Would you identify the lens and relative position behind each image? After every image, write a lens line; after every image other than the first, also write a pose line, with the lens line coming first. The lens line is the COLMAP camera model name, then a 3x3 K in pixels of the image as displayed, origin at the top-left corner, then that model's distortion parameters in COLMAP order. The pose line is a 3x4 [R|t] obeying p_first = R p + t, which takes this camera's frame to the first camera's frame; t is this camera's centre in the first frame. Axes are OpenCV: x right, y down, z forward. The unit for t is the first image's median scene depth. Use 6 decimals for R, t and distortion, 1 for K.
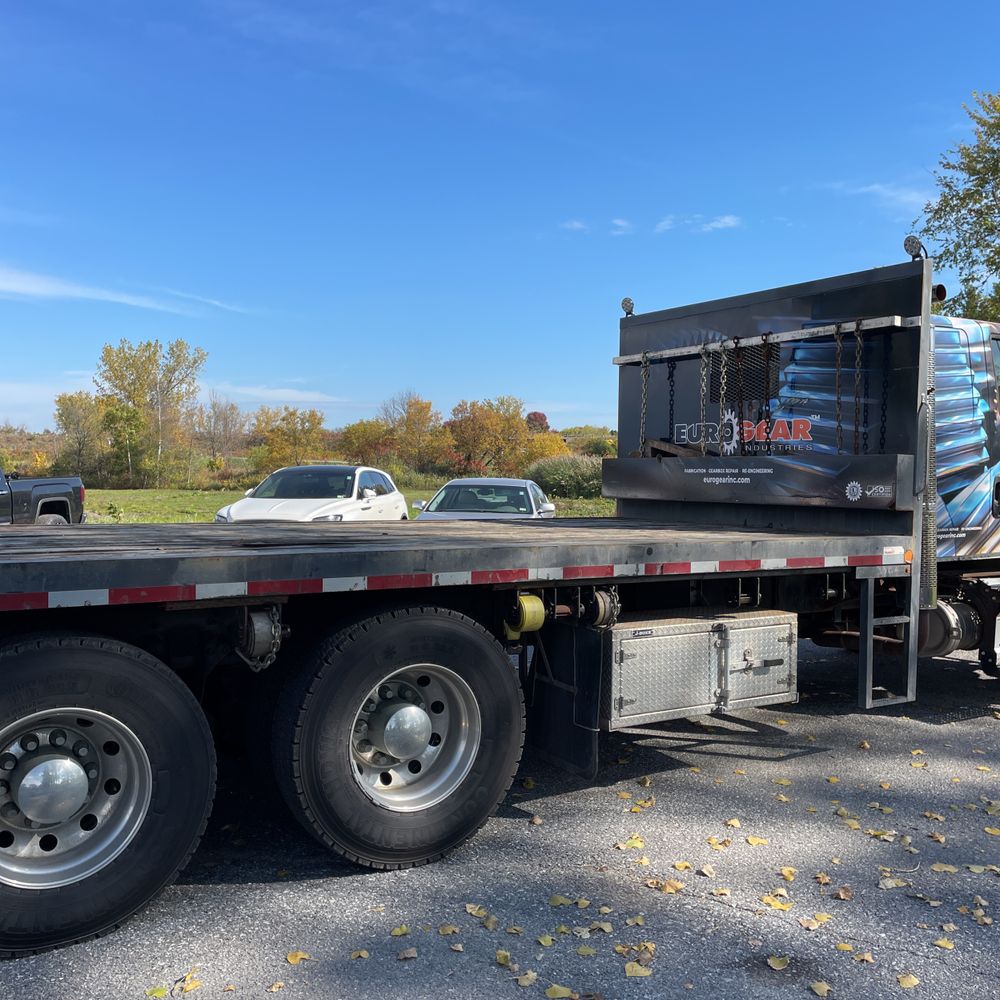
lens RADIAL K [[1005.9, 0, 503.3], [0, 1005.9, 512.4], [0, 0, 1]] dist [0.044624, 0.040980]
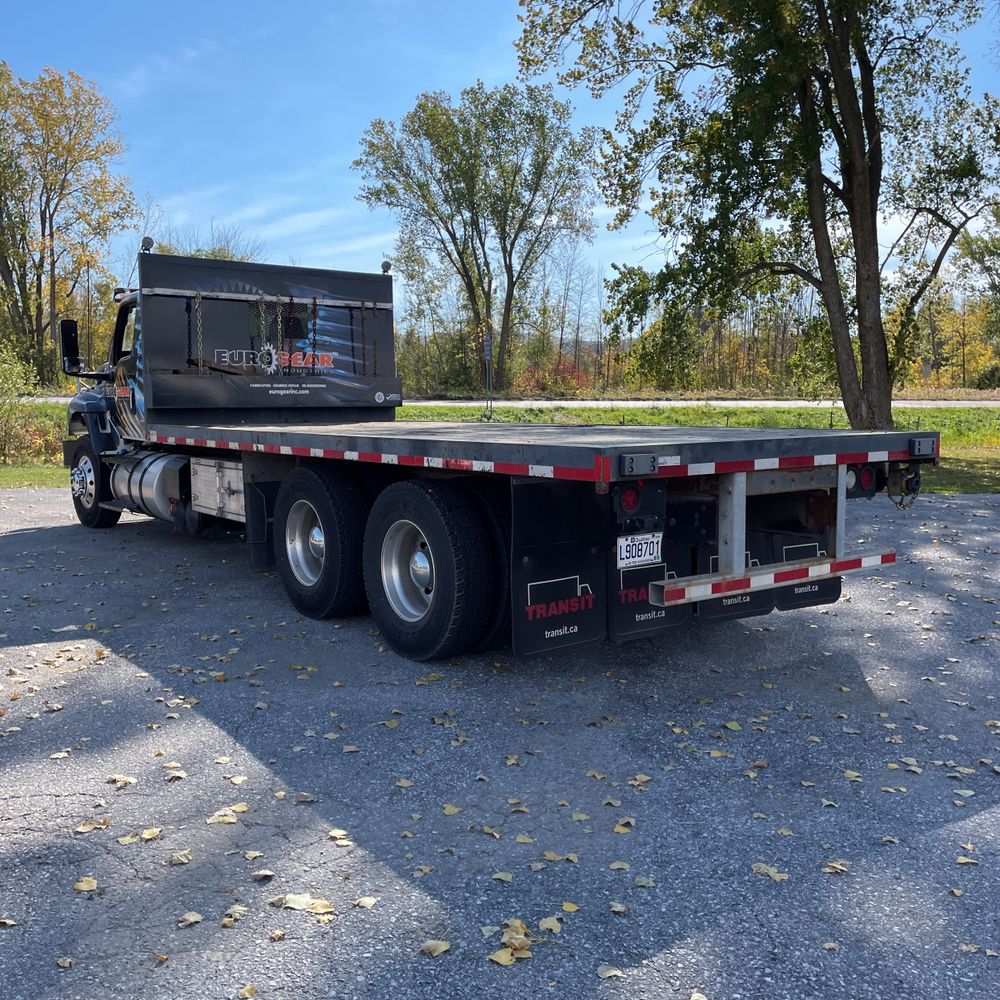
lens RADIAL K [[1002.6, 0, 497.7], [0, 1002.6, 493.9], [0, 0, 1]] dist [0.102315, -0.127889]
pose [[-0.066756, -0.106966, 0.992019, -1.355240], [0.040800, 0.993113, 0.109829, -0.034881], [-0.996935, 0.047806, -0.061932, 0.831627]]
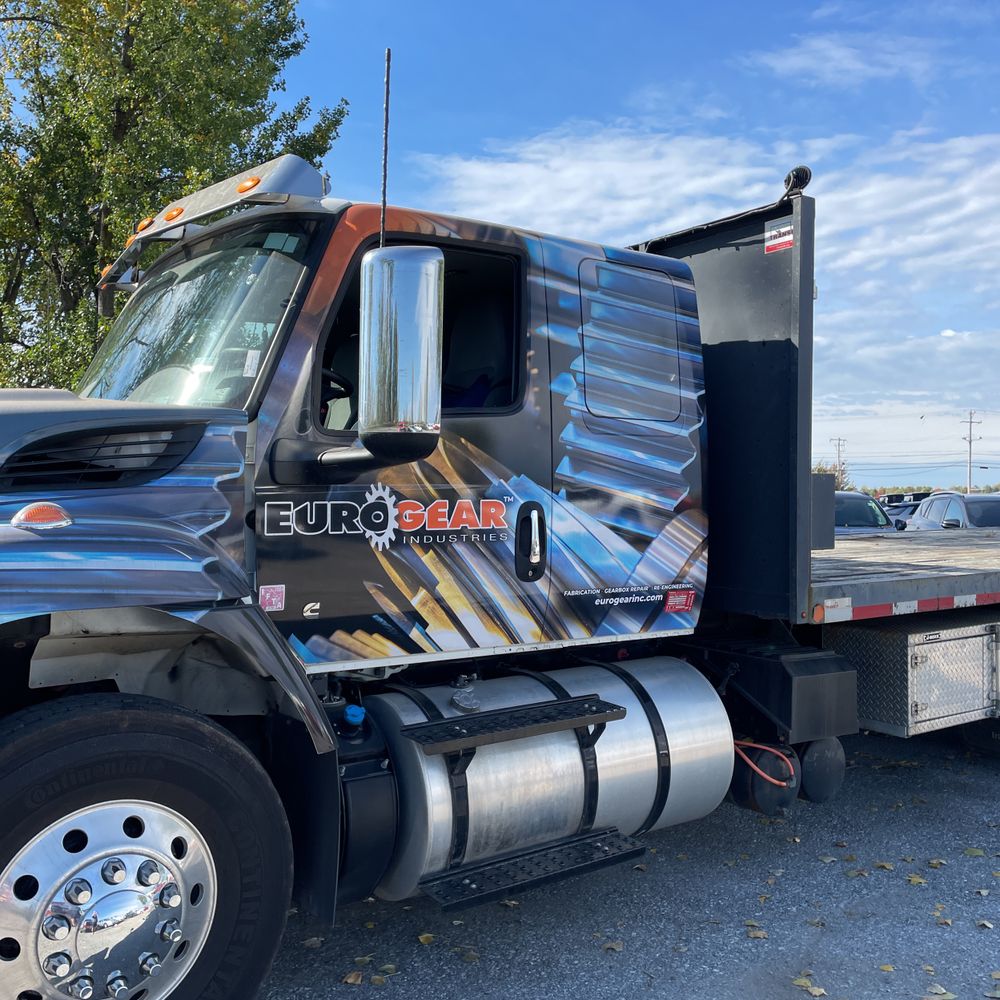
lens RADIAL K [[1002.0, 0, 512.8], [0, 1002.0, 512.3], [0, 0, 1]] dist [0.123831, -0.151644]
pose [[-0.998380, -0.012239, -0.055558, 0.361569], [-0.015537, 0.998117, 0.059338, -0.076807], [0.054727, 0.060105, -0.996691, 1.864443]]
